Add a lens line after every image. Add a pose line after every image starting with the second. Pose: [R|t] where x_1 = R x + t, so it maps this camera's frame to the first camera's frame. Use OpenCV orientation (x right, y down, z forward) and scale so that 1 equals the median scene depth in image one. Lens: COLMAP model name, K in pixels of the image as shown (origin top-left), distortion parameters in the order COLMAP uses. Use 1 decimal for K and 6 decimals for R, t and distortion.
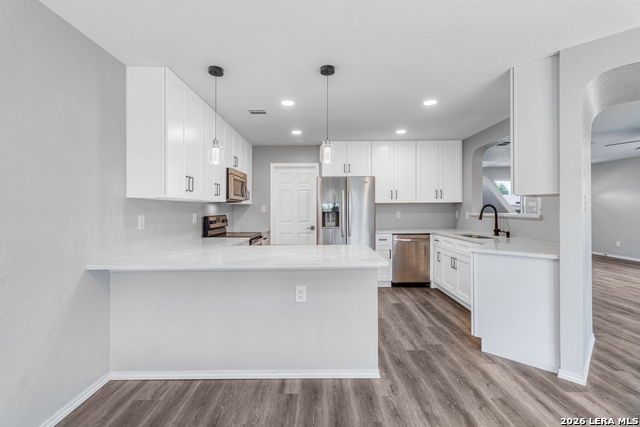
lens RADIAL K [[295.3, 0, 320.8], [0, 295.3, 211.6], [0, 0, 1]] dist [0.004685, -0.000103]
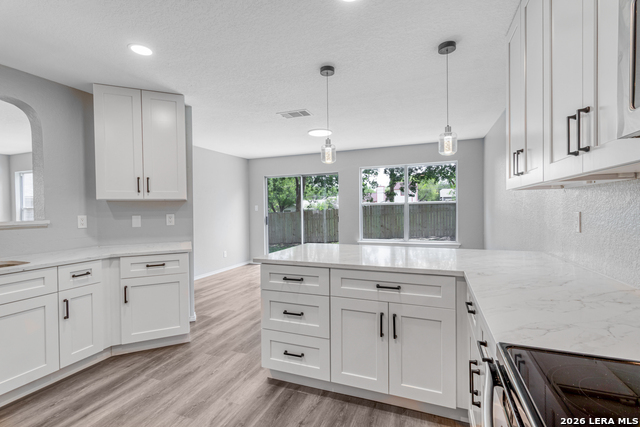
lens RADIAL K [[295.3, 0, 320.8], [0, 295.3, 211.6], [0, 0, 1]] dist [0.004685, -0.000103]
pose [[-0.931844, 0.012811, 0.362632, -0.321779], [0.019449, 0.999703, 0.014661, -0.013255], [-0.362336, 0.020715, -0.931817, 1.929738]]
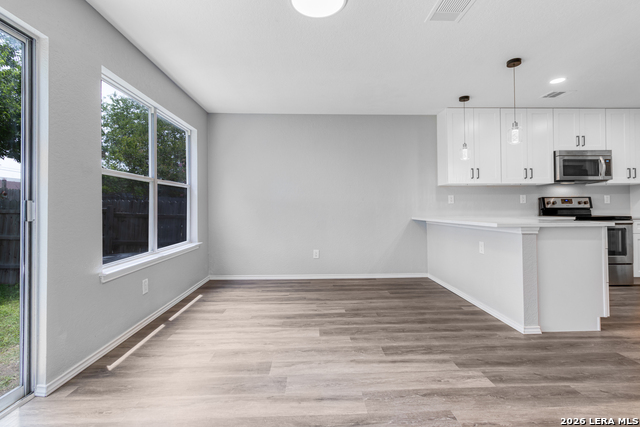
lens RADIAL K [[295.3, 0, 320.8], [0, 295.3, 211.6], [0, 0, 1]] dist [0.004685, -0.000103]
pose [[0.030870, 0.014959, -0.999411, 1.119466], [-0.001309, 0.999888, 0.014925, 0.085669], [0.999523, 0.000848, 0.030886, 0.194942]]
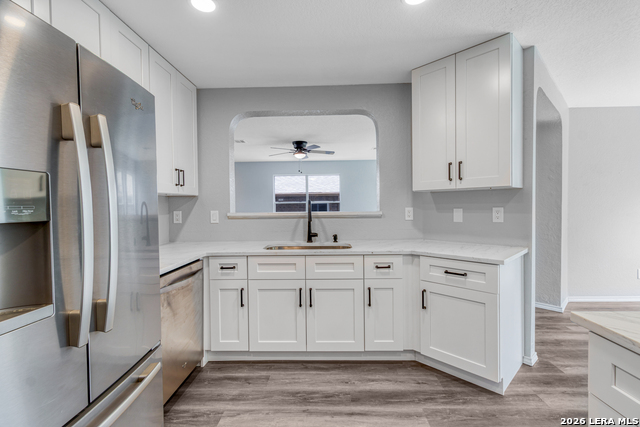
lens RADIAL K [[295.3, 0, 320.8], [0, 295.3, 211.6], [0, 0, 1]] dist [0.004685, -0.000103]
pose [[0.020837, -0.018558, 0.999611, -0.209571], [0.018717, 0.999660, 0.018169, -0.010770], [-0.999608, 0.018331, 0.021177, 1.512145]]
